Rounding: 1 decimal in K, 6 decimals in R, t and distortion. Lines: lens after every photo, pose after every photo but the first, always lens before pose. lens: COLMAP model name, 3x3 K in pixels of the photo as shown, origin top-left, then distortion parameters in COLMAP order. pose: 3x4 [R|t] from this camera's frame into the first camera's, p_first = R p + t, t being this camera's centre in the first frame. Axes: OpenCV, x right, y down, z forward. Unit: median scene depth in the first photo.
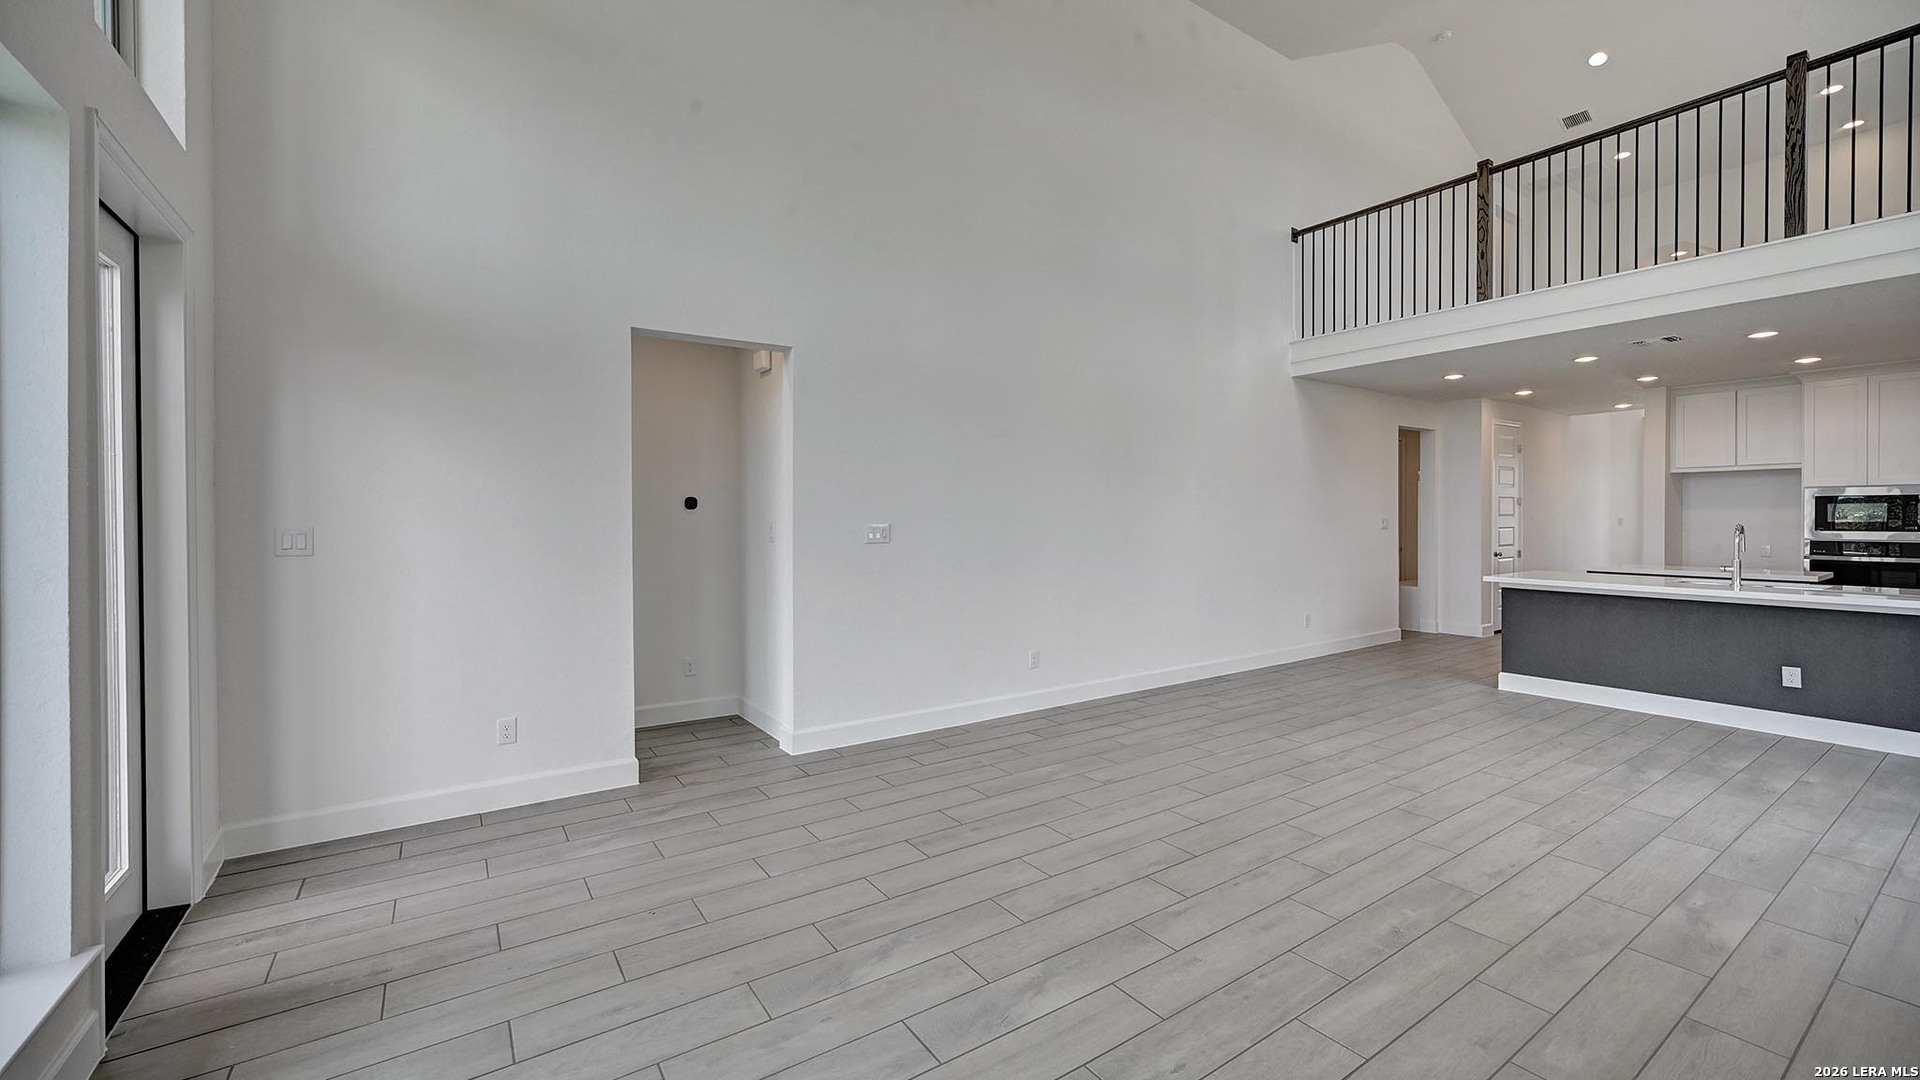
lens RADIAL K [[761.6, 0, 958.1], [0, 761.6, 520.2], [0, 0, 1]] dist [0.000892, 0.000415]
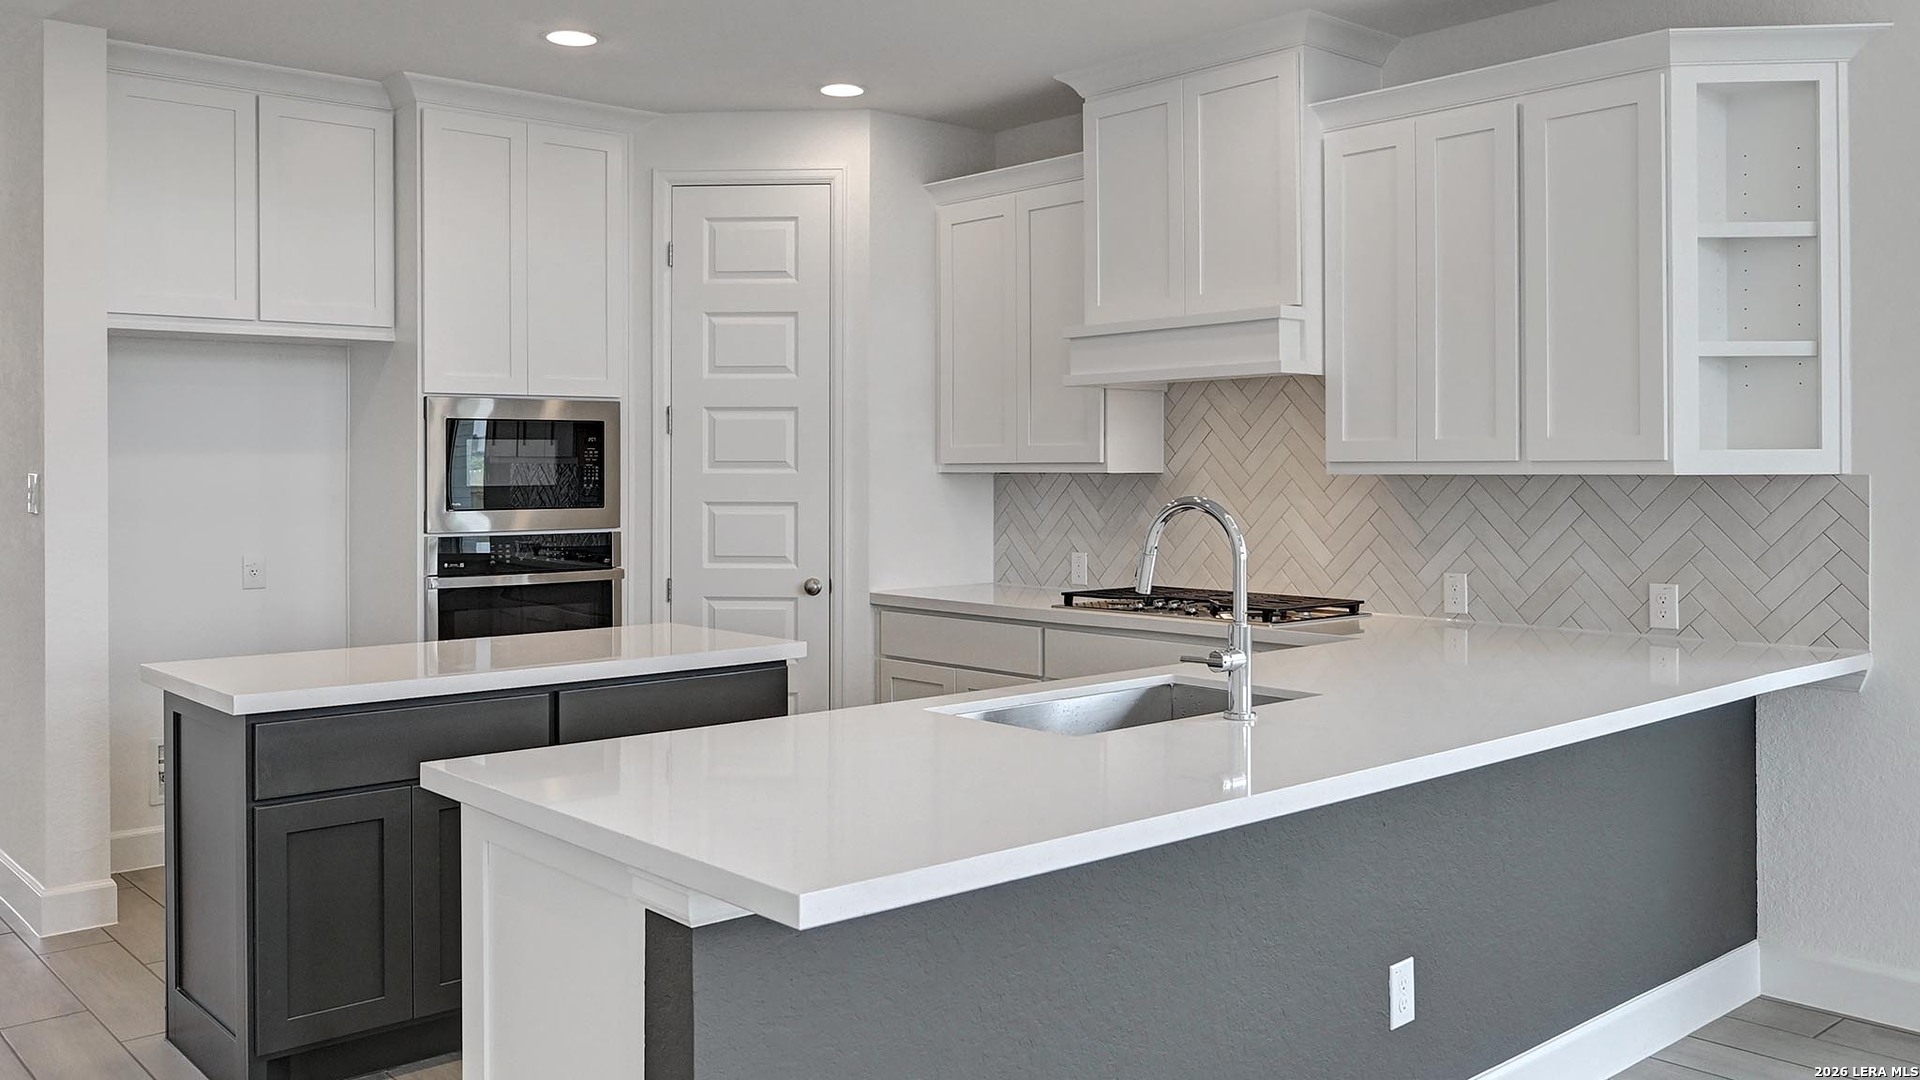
lens RADIAL K [[1571.9, 0, 965.8], [0, 1571.9, 461.4], [0, 0, 1]] dist [-0.001601, 0.000732]
pose [[-0.127933, 0.004908, 0.991771, 0.384472], [0.010240, 0.999941, -0.003628, -0.005559], [-0.991730, 0.009691, -0.127975, 0.995512]]
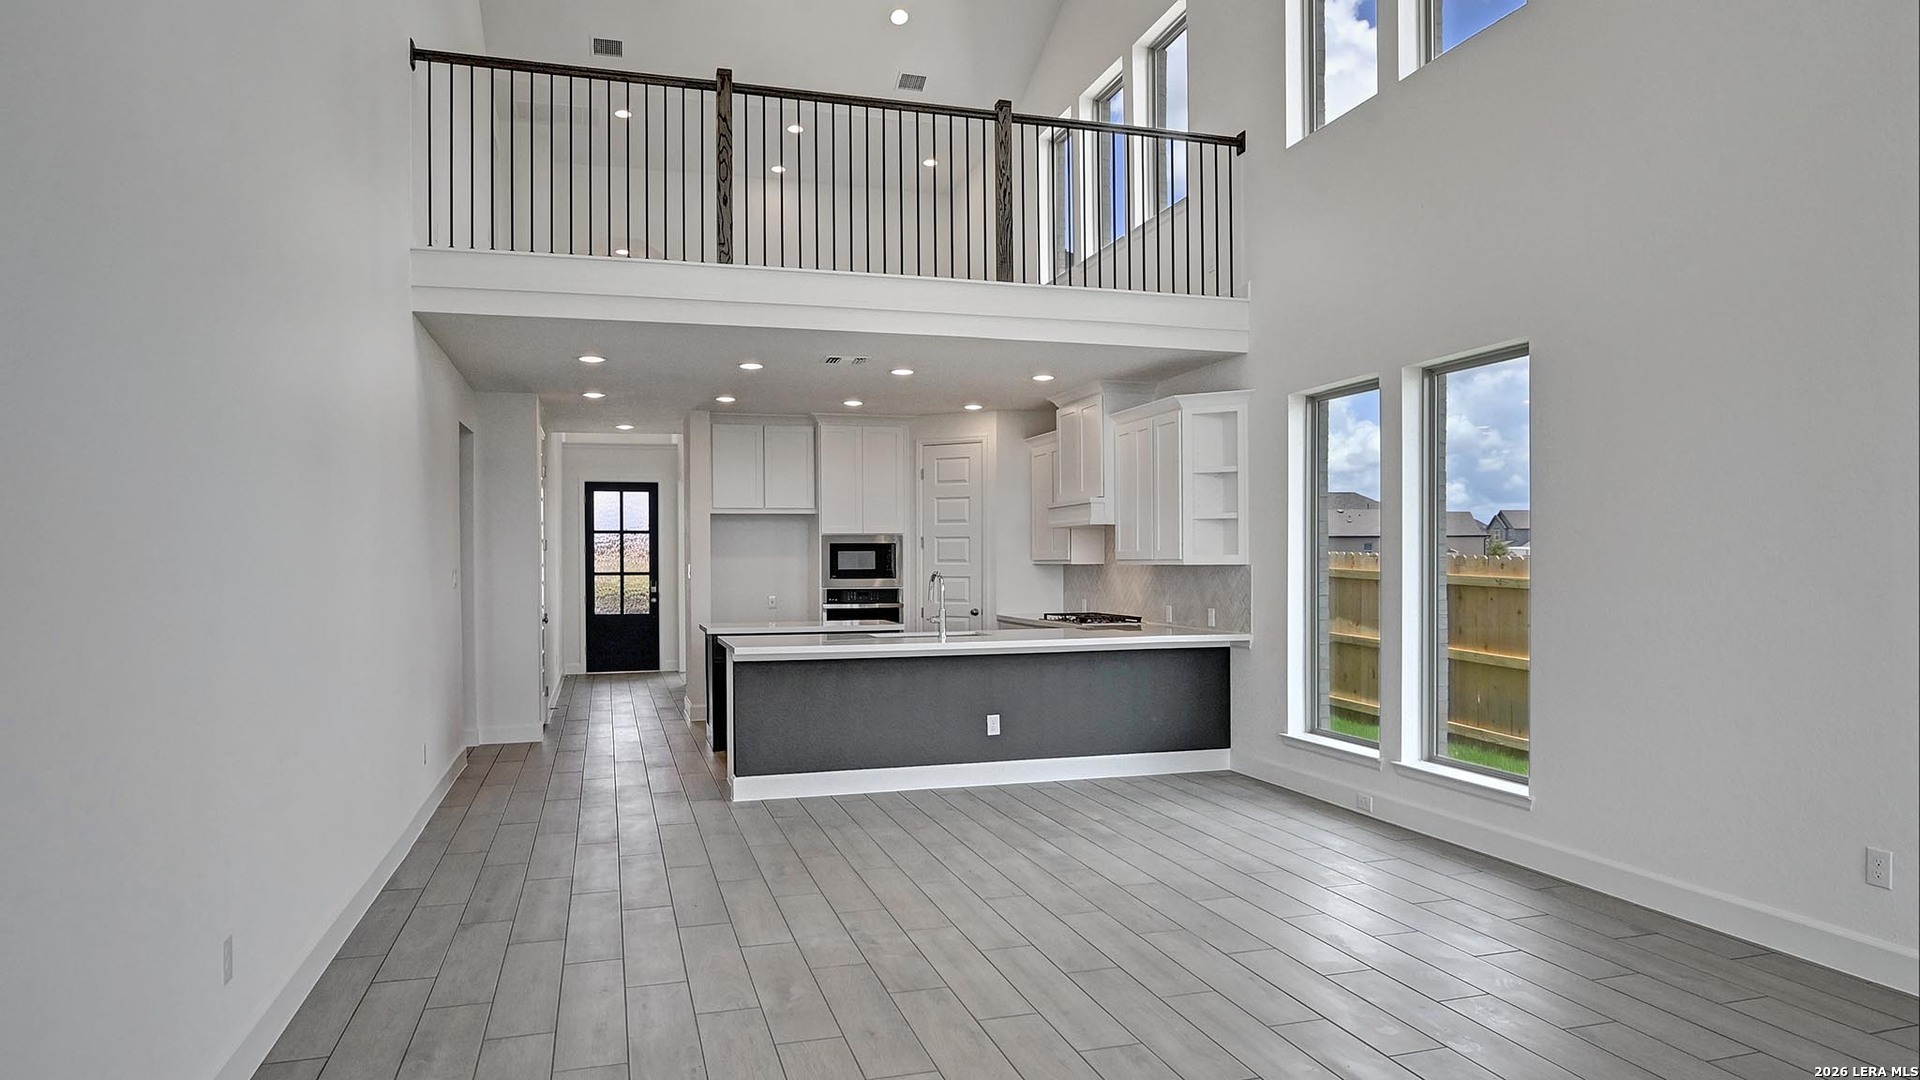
lens RADIAL K [[1183.4, 0, 956.7], [0, 1183.4, 564.7], [0, 0, 1]] dist [0.000432, -0.000878]
pose [[0.305507, -0.004003, 0.952181, -0.307100], [0.012123, 0.999926, 0.000314, -0.003033], [-0.952113, 0.011447, 0.305533, 0.457176]]
